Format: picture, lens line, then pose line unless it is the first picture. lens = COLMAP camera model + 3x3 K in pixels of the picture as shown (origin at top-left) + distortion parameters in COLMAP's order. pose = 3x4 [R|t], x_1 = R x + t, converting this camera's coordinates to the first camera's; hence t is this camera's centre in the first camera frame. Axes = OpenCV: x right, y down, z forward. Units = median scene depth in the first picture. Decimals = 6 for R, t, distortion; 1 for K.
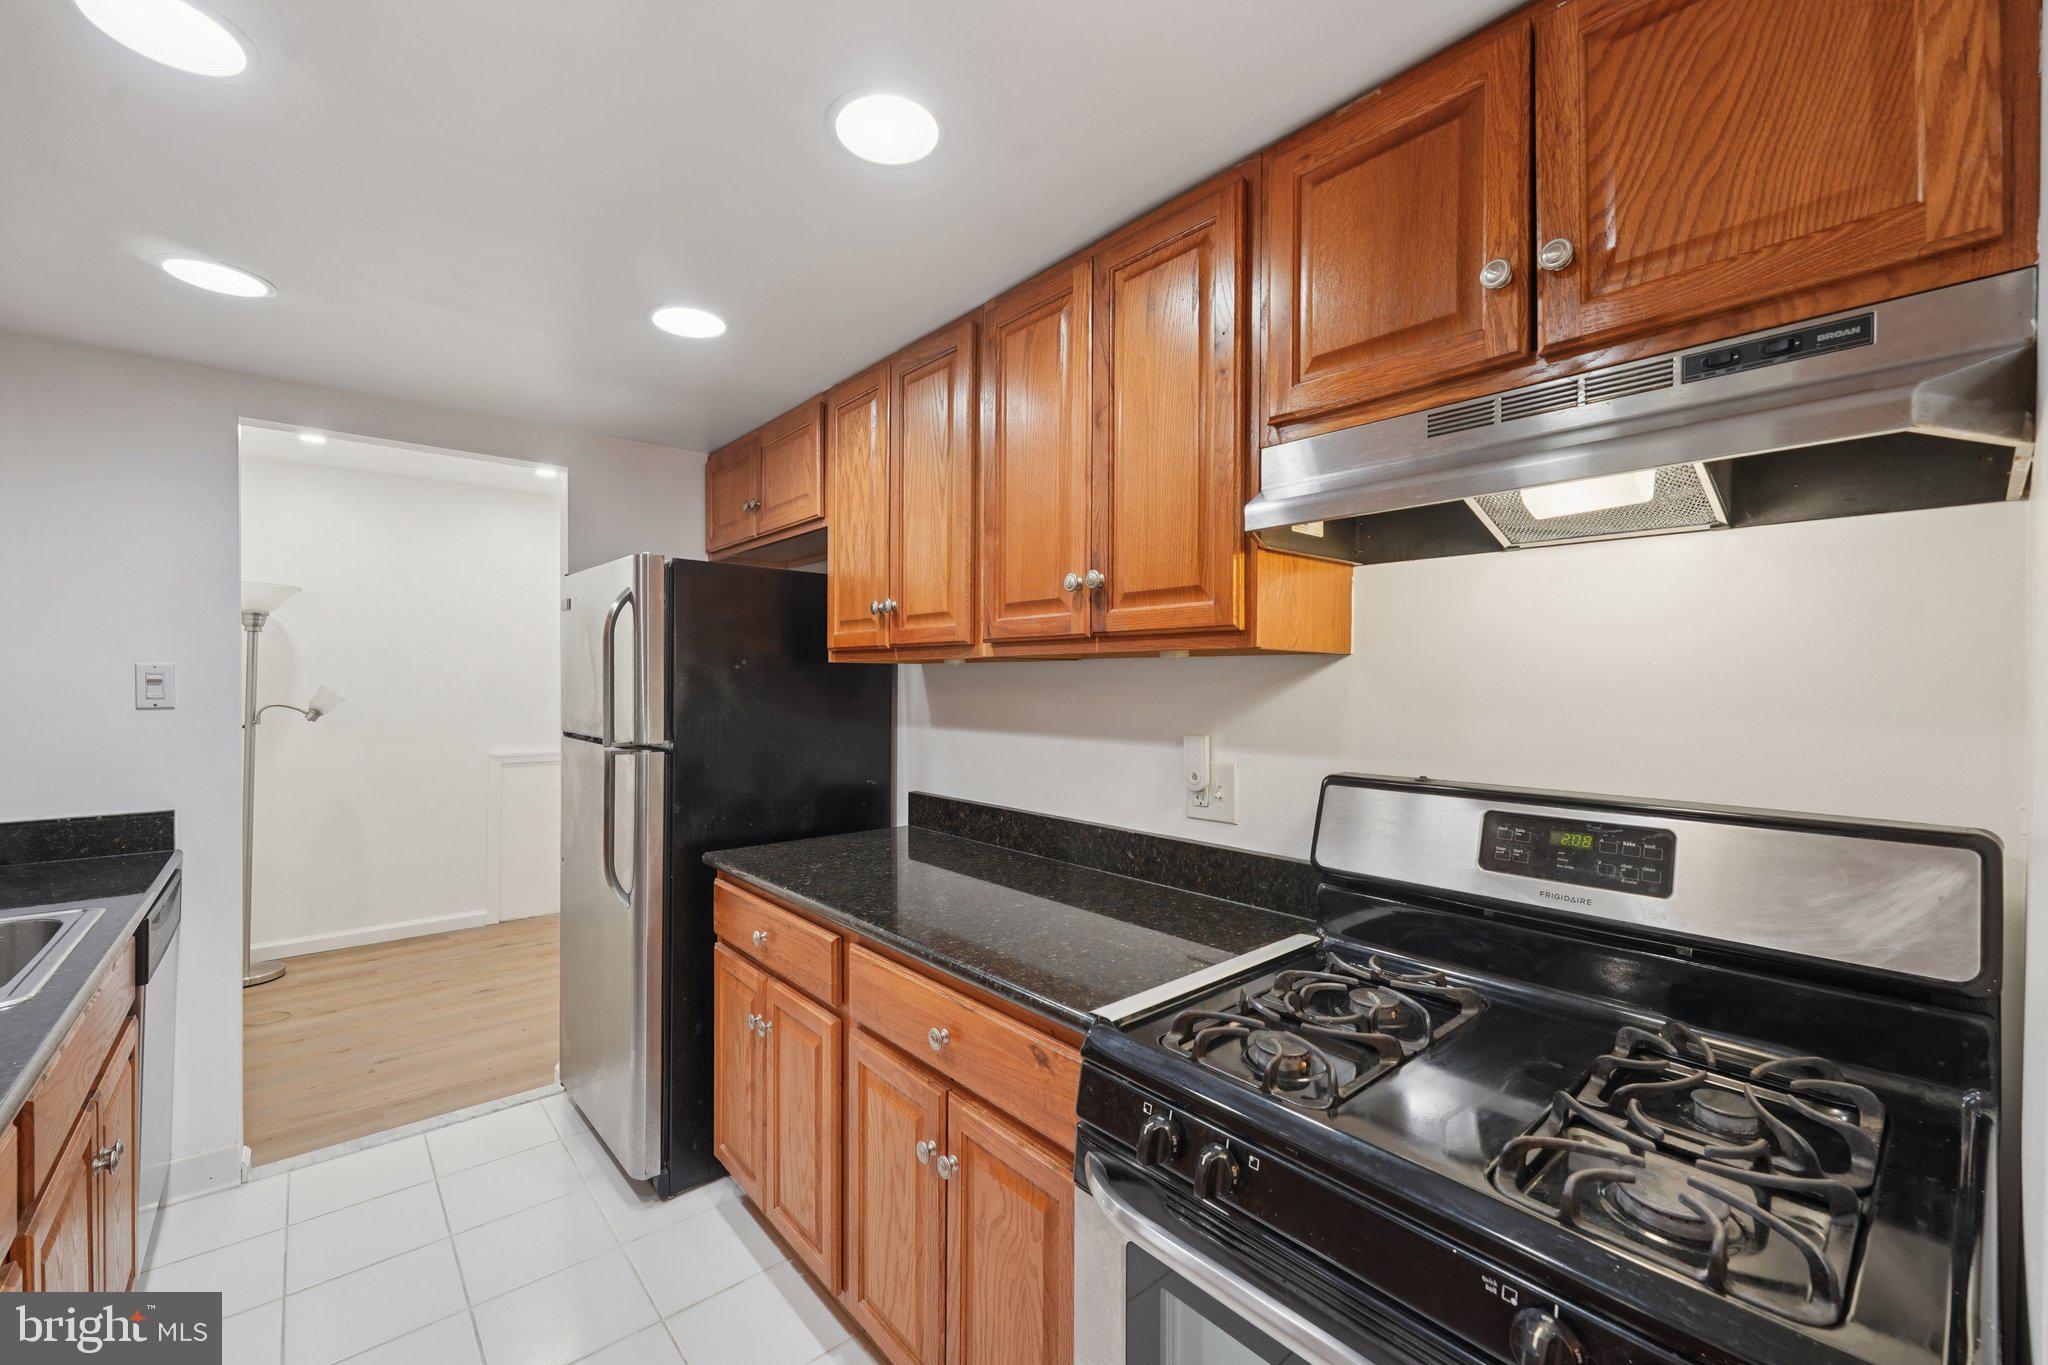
lens RADIAL K [[829.8, 0, 1020.9], [0, 829.8, 685.6], [0, 0, 1]] dist [-0.000485, -0.000212]
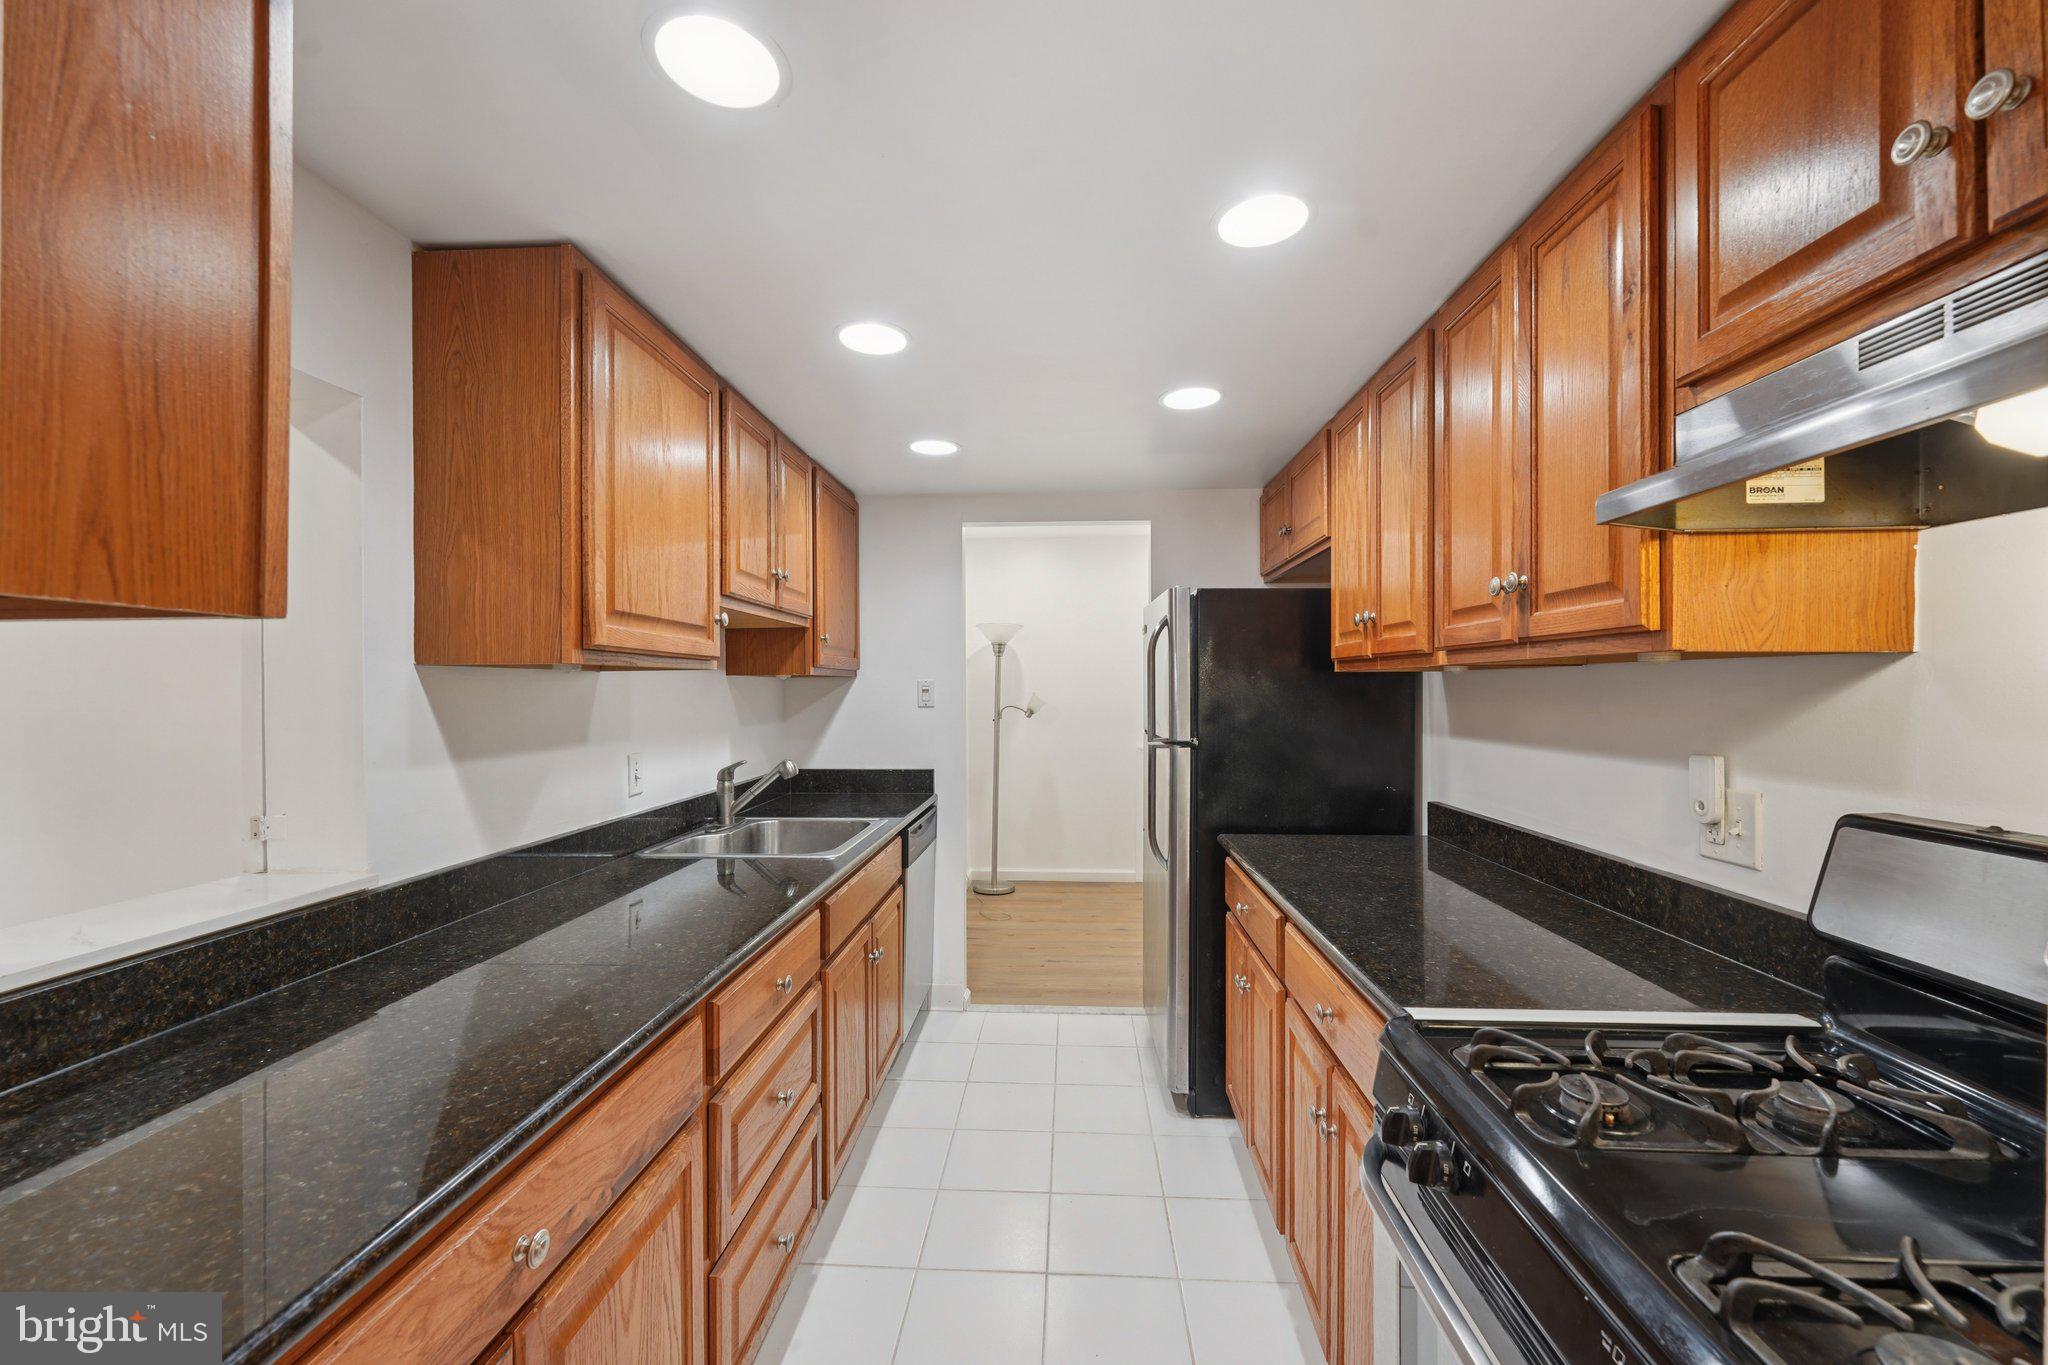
lens RADIAL K [[829.8, 0, 1024.8], [0, 829.8, 683.3], [0, 0, 1]] dist [-0.000485, -0.000212]
pose [[0.712266, -0.007455, -0.701870, 0.289014], [0.000073, 0.999944, -0.010547, -0.002192], [0.701910, 0.007461, 0.712227, -0.047975]]
